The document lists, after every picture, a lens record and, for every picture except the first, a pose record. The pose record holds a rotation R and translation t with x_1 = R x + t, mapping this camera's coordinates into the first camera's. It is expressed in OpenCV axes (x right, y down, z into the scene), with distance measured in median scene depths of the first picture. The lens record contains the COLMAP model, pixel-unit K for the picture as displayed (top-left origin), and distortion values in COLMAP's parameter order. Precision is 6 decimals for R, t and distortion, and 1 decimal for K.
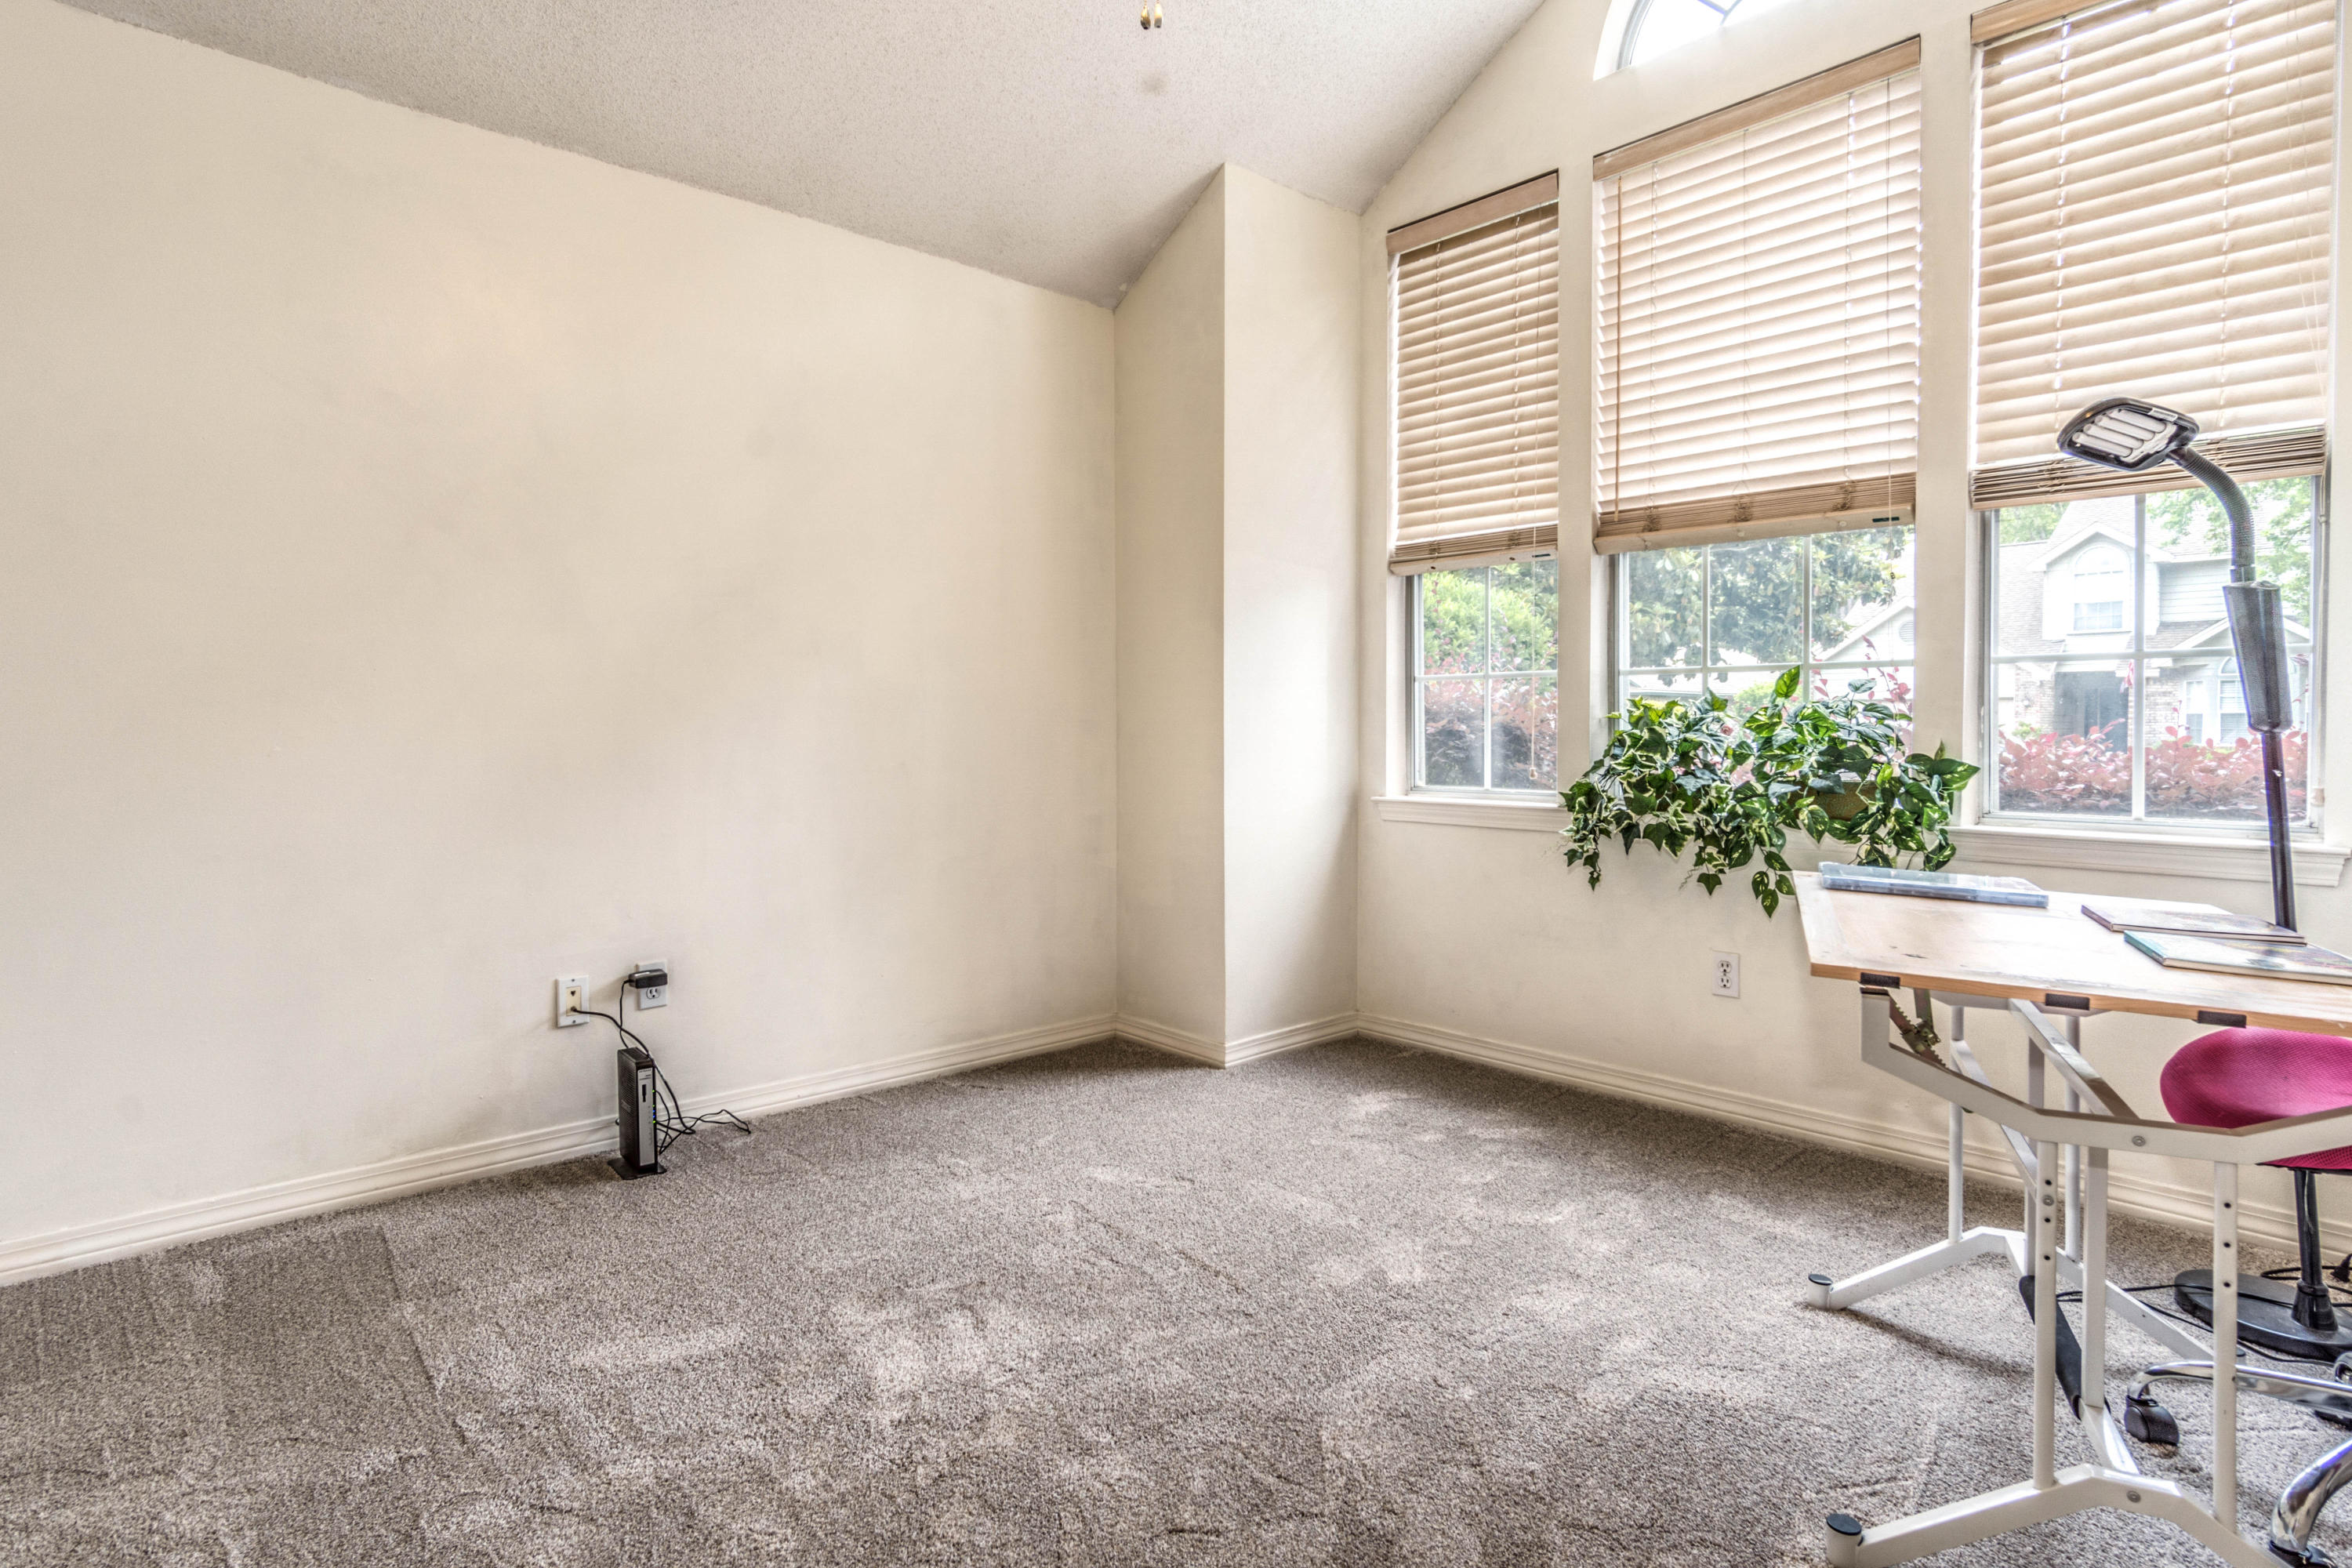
lens RADIAL K [[1252.2, 0, 1169.4], [0, 1252.2, 749.5], [0, 0, 1]] dist [0.002893, 0.002195]
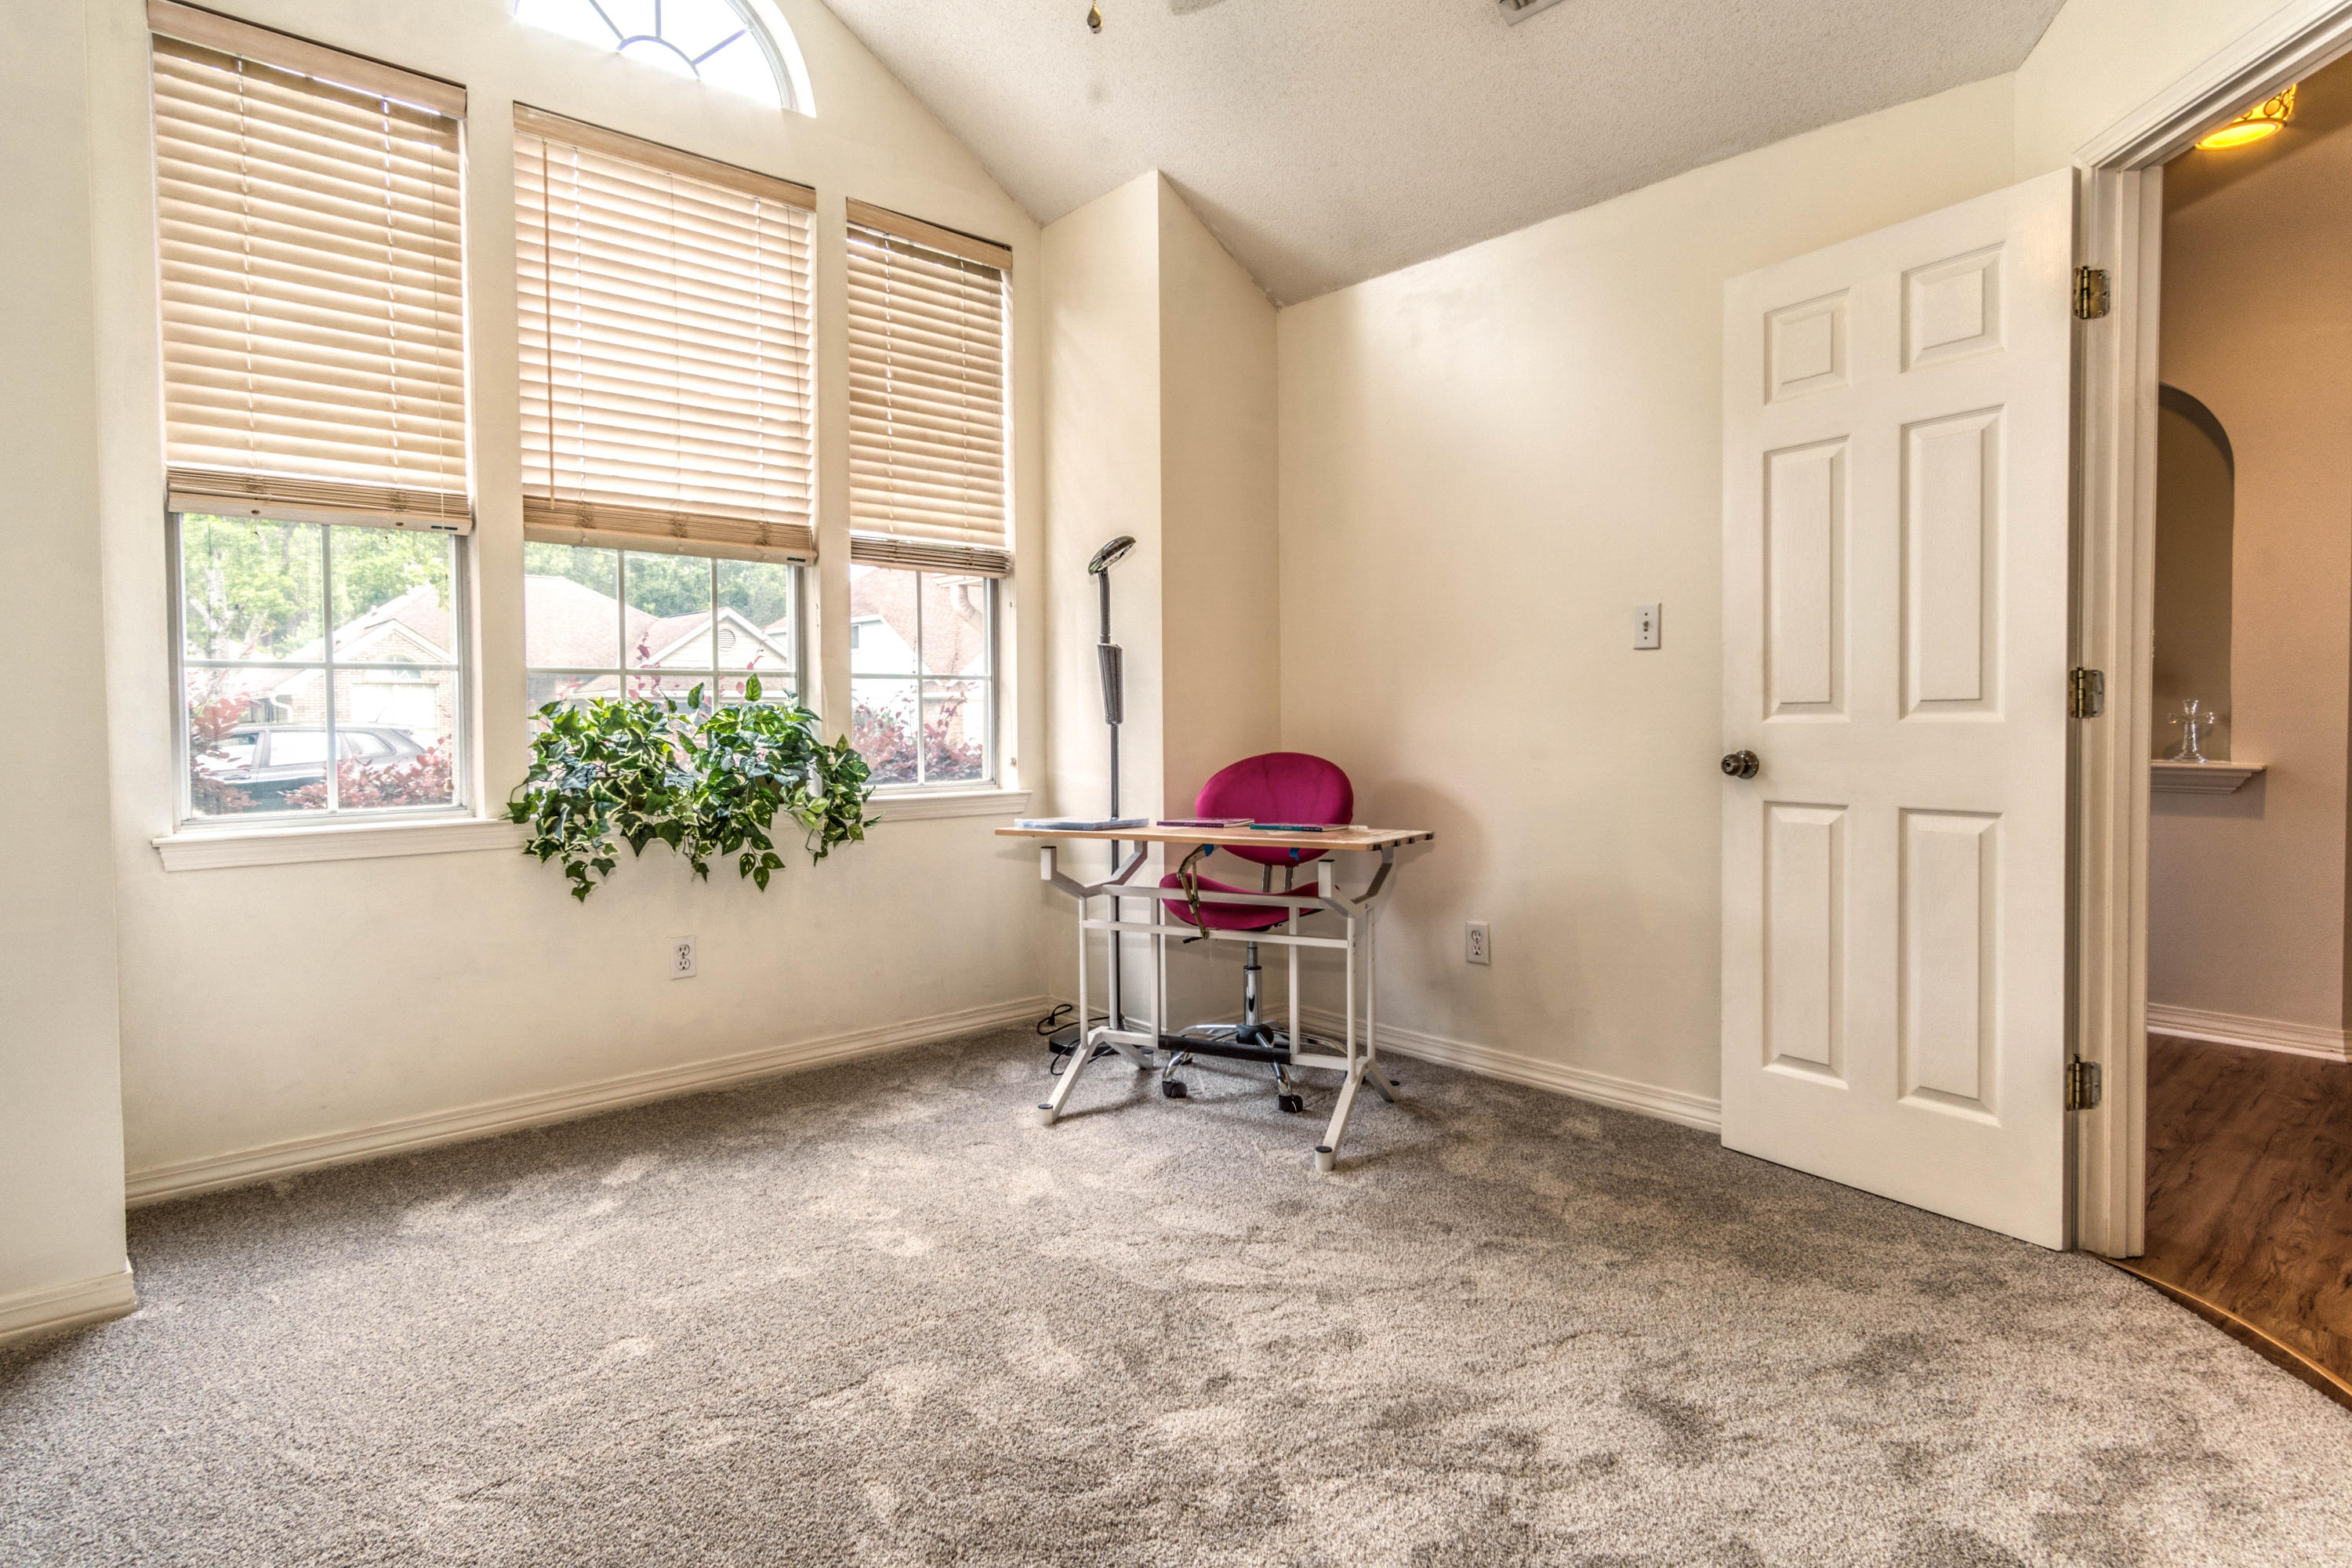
lens RADIAL K [[1252.2, 0, 1169.4], [0, 1252.2, 749.5], [0, 0, 1]] dist [0.002893, 0.002195]
pose [[0.010833, -0.026551, 0.999589, -0.628052], [0.025585, 0.999327, 0.026267, -0.016150], [-0.999614, 0.025290, 0.011505, 0.572490]]
